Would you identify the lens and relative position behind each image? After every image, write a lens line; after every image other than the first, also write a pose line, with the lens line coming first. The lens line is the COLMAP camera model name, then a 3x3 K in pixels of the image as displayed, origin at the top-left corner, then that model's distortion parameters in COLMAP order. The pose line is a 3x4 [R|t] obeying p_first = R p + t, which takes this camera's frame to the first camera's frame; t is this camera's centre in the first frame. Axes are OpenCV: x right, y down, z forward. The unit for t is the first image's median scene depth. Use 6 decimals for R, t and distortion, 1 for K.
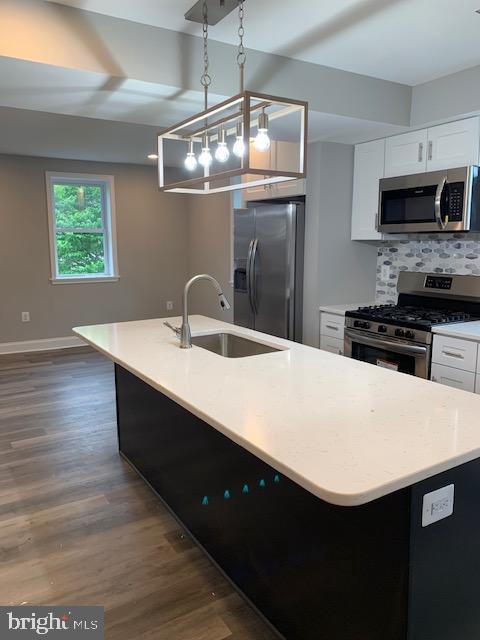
lens RADIAL K [[488.7, 0, 239.3], [0, 488.7, 321.3], [0, 0, 1]] dist [0.003528, -0.007175]
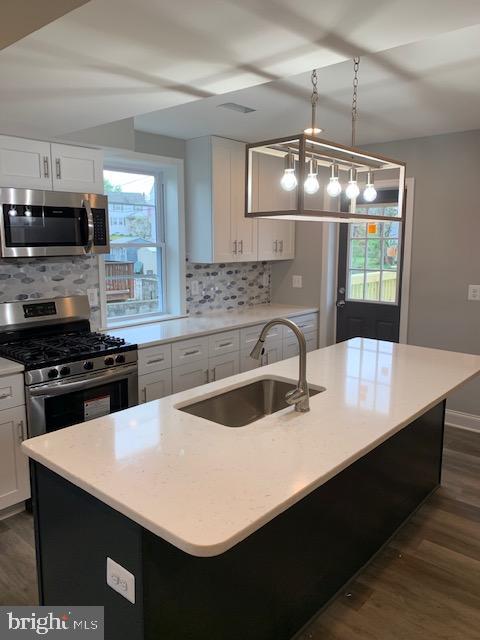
lens RADIAL K [[488.7, 0, 238.0], [0, 488.7, 317.4], [0, 0, 1]] dist [0.003528, -0.007175]
pose [[-0.292085, -0.150526, 0.944473, -0.666441], [0.158440, 0.966275, 0.202999, -0.225562], [-0.943177, 0.208935, -0.258385, 1.042976]]
